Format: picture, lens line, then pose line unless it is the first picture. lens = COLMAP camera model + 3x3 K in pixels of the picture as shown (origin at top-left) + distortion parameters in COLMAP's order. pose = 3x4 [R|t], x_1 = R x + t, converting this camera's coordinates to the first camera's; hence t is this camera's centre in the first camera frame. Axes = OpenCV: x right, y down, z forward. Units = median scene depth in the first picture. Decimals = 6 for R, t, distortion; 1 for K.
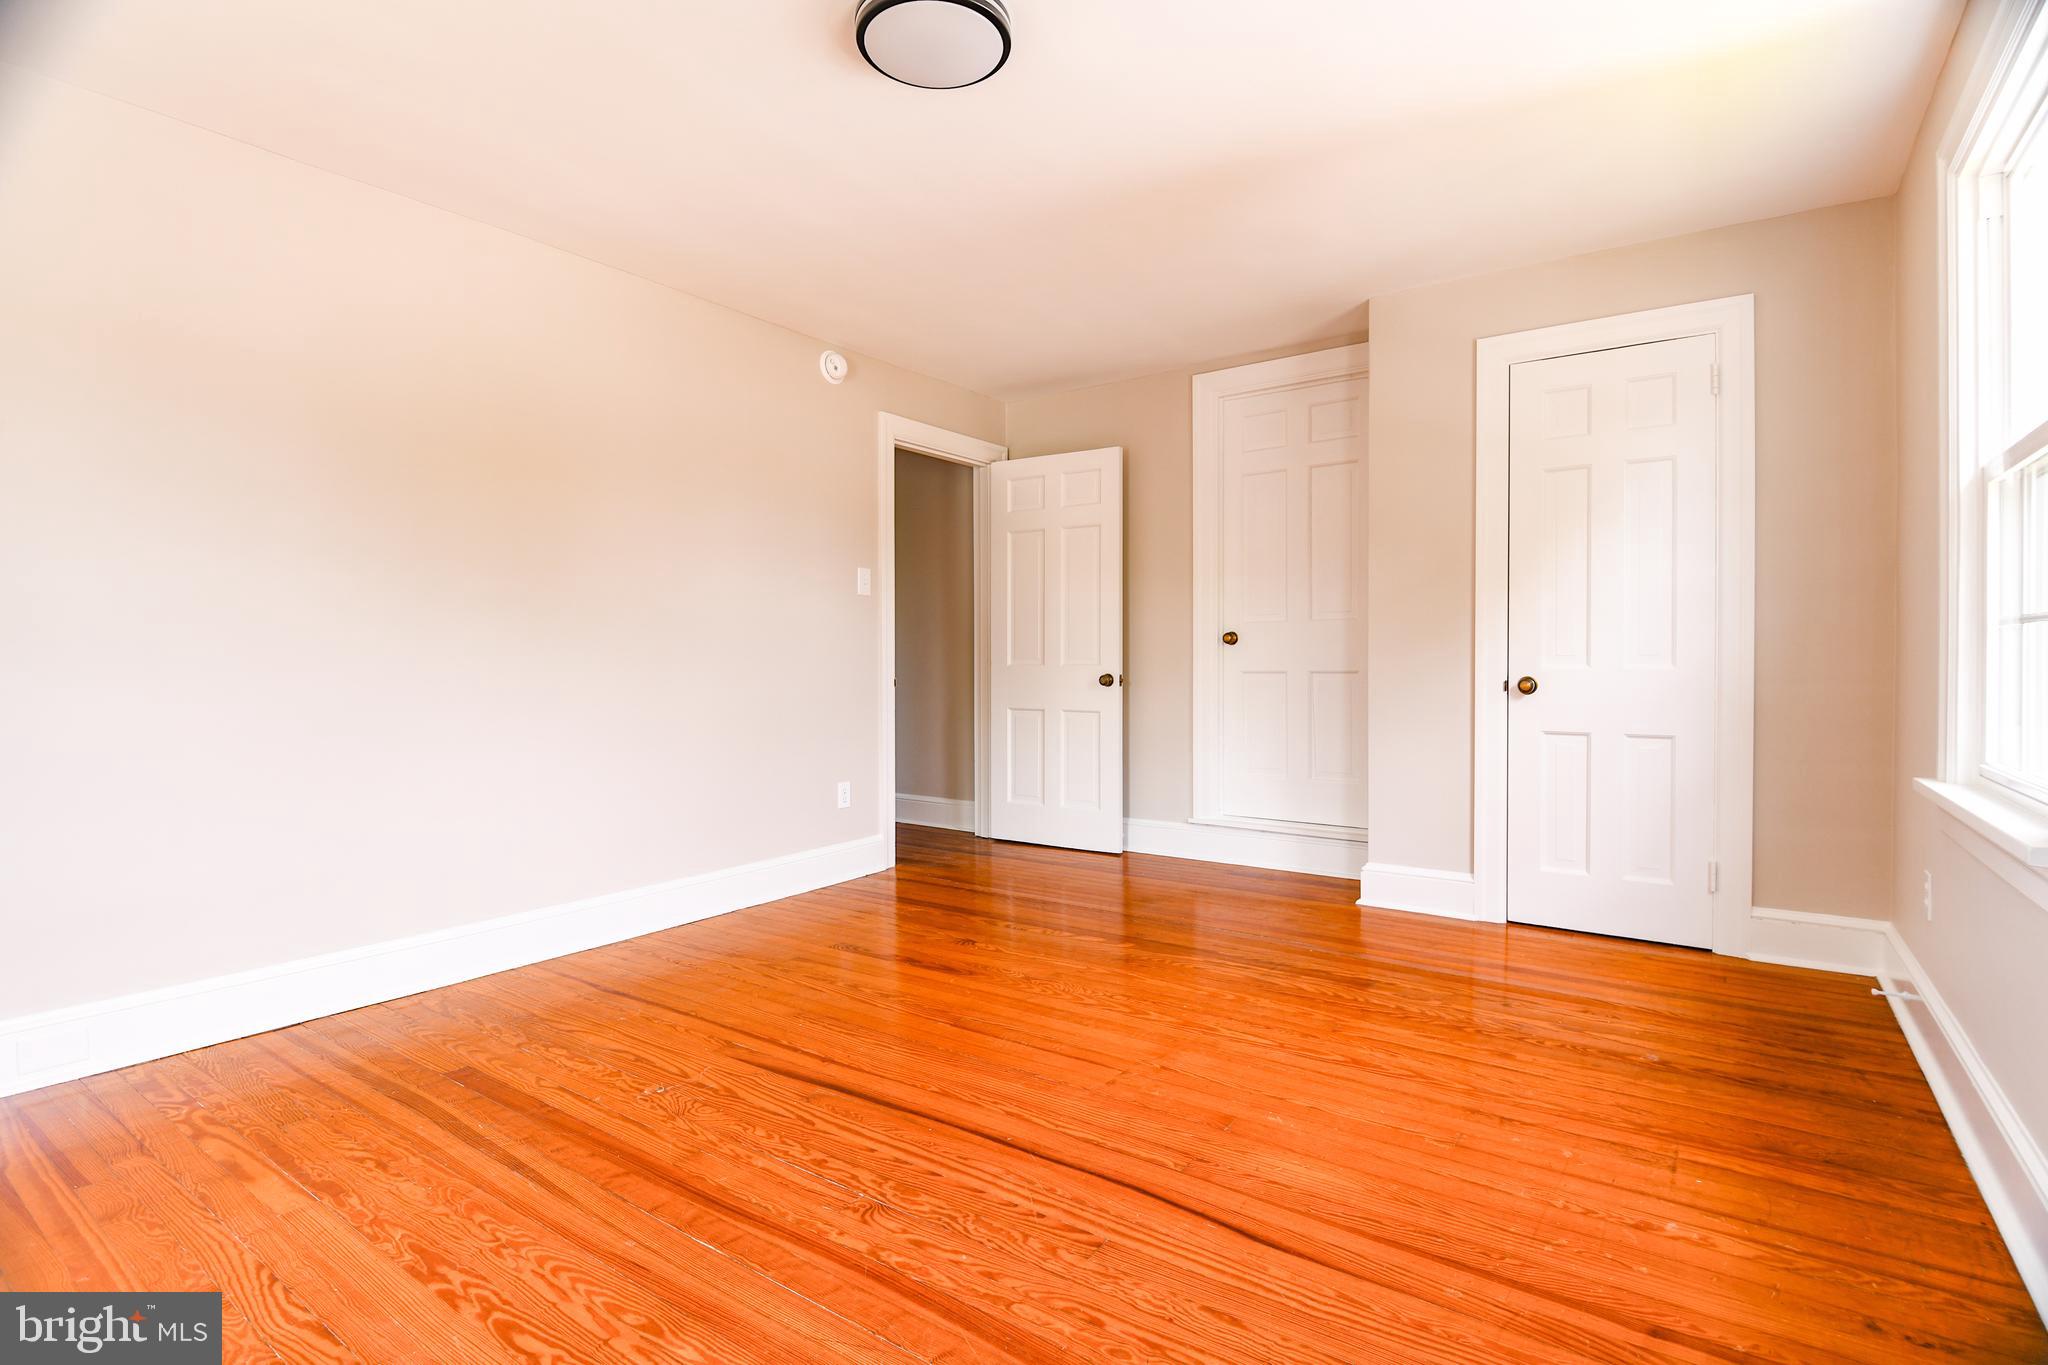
lens RADIAL K [[991.6, 0, 1023.3], [0, 991.6, 672.9], [0, 0, 1]] dist [0.004730, 0.000356]
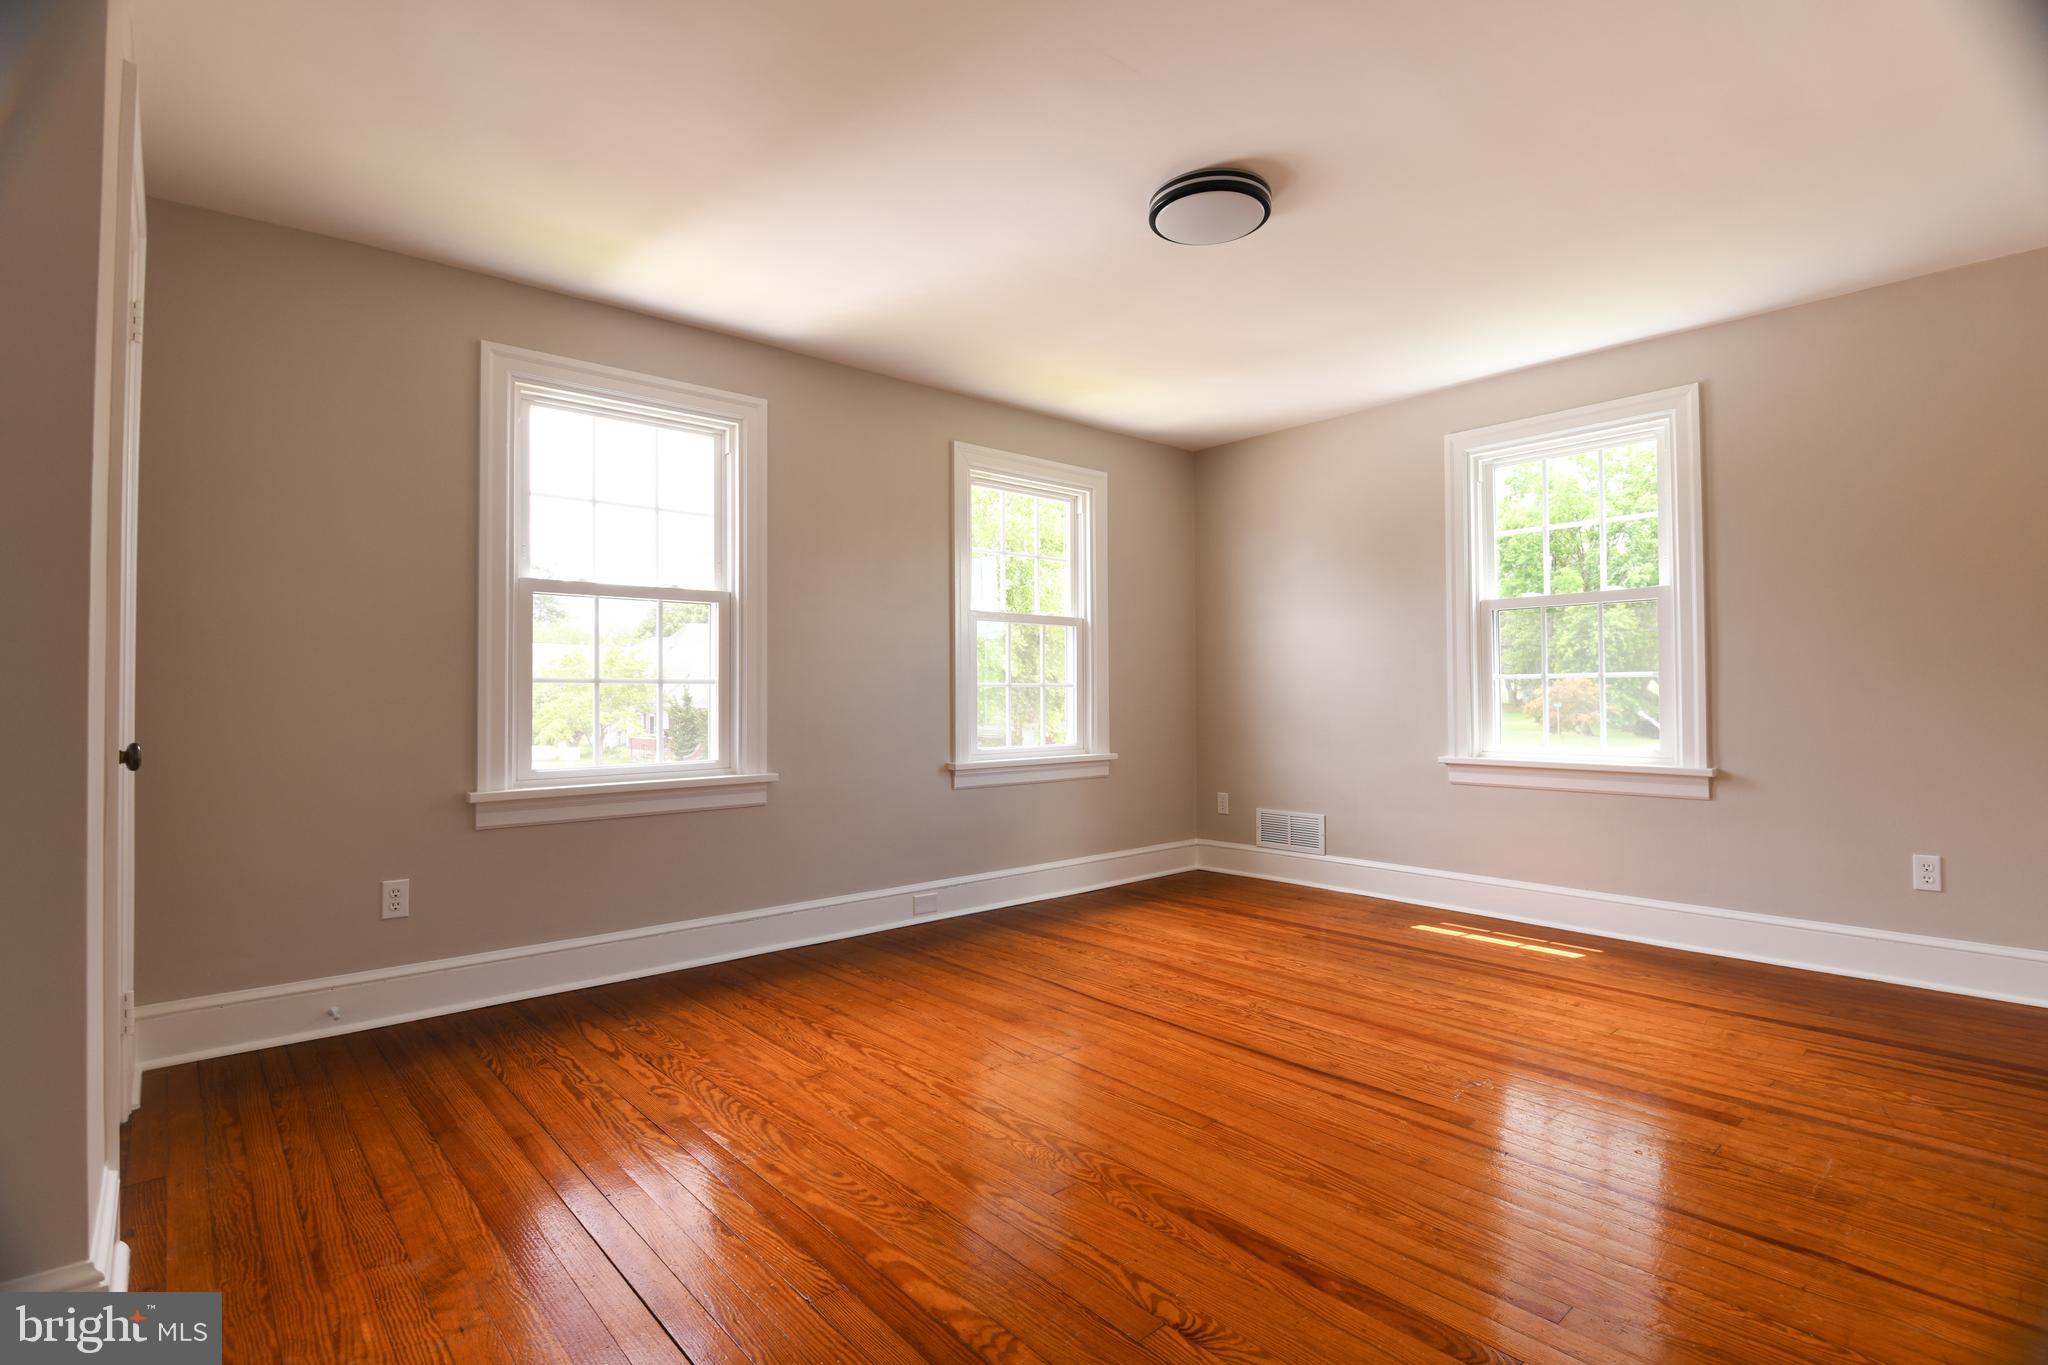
lens RADIAL K [[991.6, 0, 1023.3], [0, 991.6, 672.9], [0, 0, 1]] dist [0.004730, 0.000356]
pose [[-0.973265, 0.017458, 0.229022, -0.126989], [0.014807, 0.999802, -0.013288, -0.027817], [-0.229208, -0.009542, -0.973331, 2.077199]]
